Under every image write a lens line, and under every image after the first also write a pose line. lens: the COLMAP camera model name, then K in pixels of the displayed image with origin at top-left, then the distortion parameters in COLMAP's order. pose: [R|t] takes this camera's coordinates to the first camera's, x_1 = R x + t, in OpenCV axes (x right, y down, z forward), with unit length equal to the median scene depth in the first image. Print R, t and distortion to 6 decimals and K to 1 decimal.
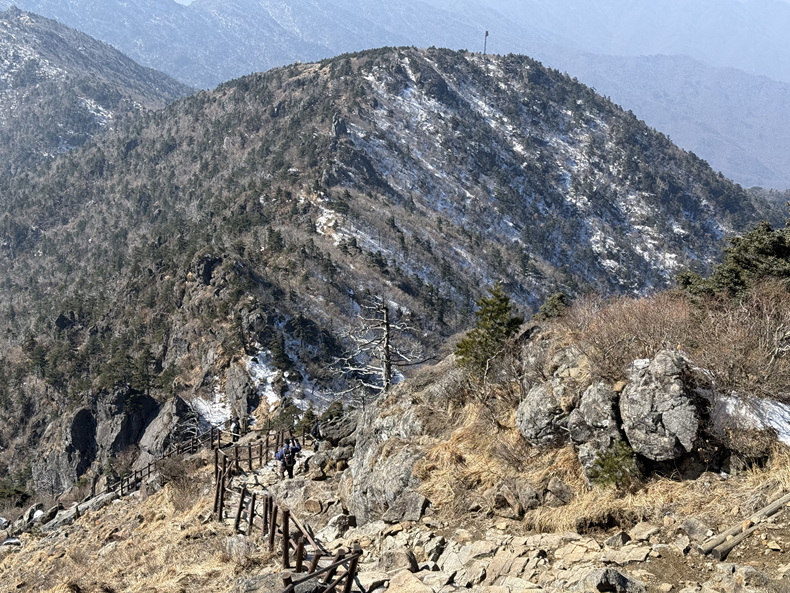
lens RADIAL K [[1085.8, 0, 395.0], [0, 1085.8, 296.5], [0, 0, 1]] dist [0.137906, -0.088856]
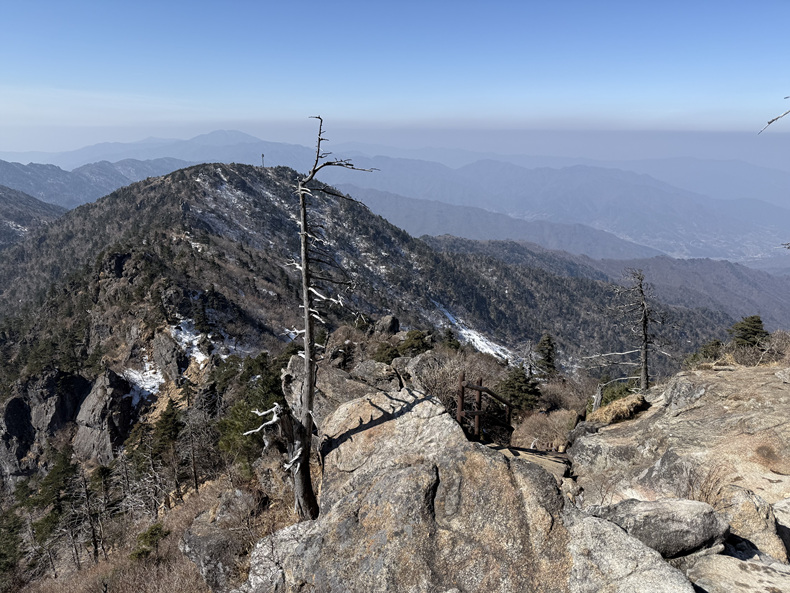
lens RADIAL K [[544.8, 0, 382.9], [0, 544.8, 307.5], [0, 0, 1]] dist [0.063482, -0.083645]
pose [[0.945813, -0.133566, 0.295971, -0.033425], [0.136326, 0.990599, 0.011390, 0.021452], [-0.294709, 0.029575, 0.955129, 0.139178]]
